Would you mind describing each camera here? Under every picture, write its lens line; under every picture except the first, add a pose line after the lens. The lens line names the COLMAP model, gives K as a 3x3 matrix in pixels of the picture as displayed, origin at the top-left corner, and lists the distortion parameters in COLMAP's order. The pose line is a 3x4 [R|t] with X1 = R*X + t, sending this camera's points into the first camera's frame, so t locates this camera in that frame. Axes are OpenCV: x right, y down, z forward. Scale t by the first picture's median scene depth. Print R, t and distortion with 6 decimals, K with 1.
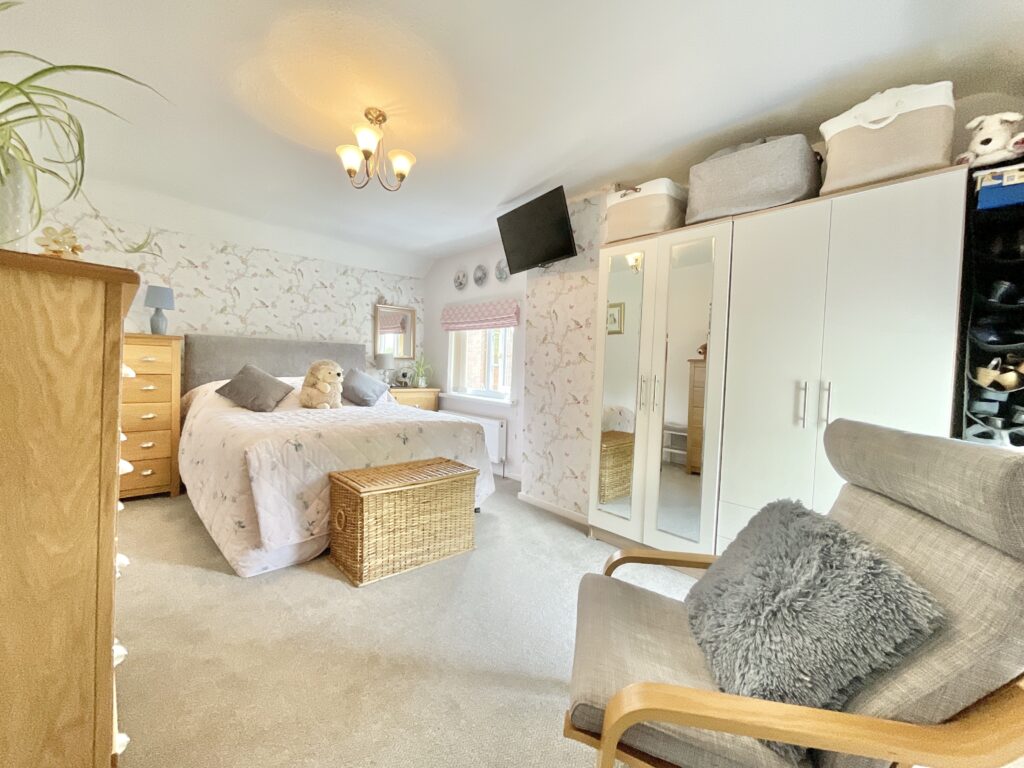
lens RADIAL K [[416.8, 0, 511.3], [0, 416.8, 381.7], [0, 0, 1]] dist [-0.006622, -0.000077]
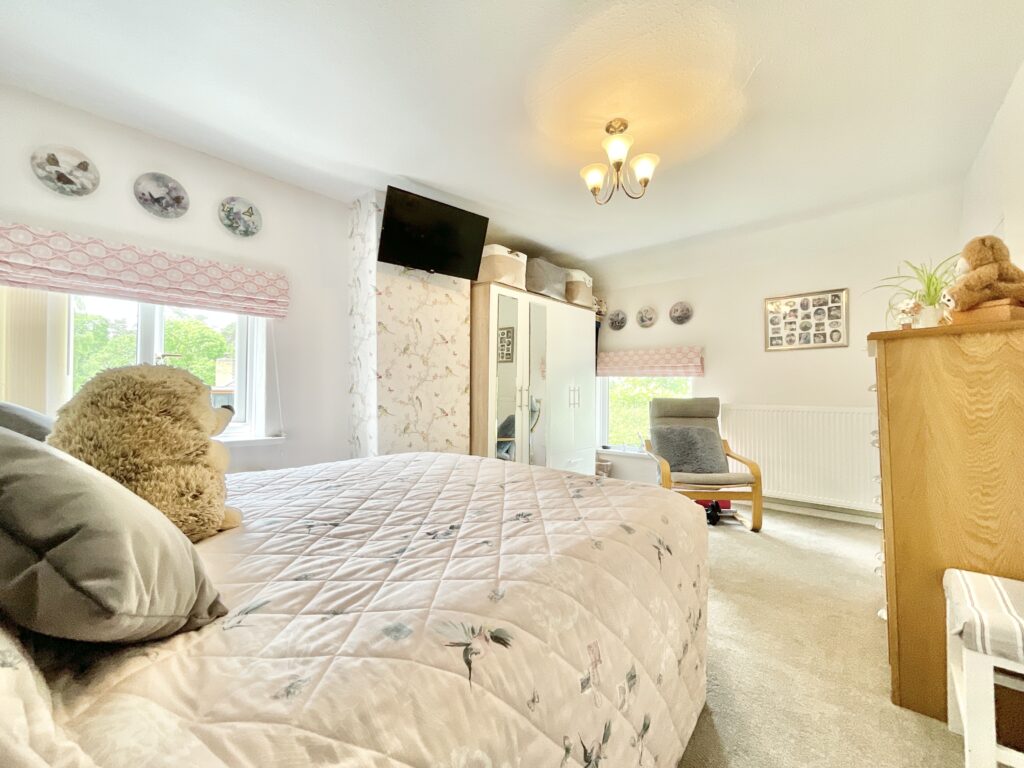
lens RADIAL K [[416.8, 0, 511.2], [0, 416.8, 383.1], [0, 0, 1]] dist [-0.006622, -0.000077]
pose [[-0.084035, -0.017801, 0.996304, -0.823137], [0.024401, 0.999504, 0.019916, -0.042383], [-0.996164, 0.025985, -0.083559, 0.859662]]
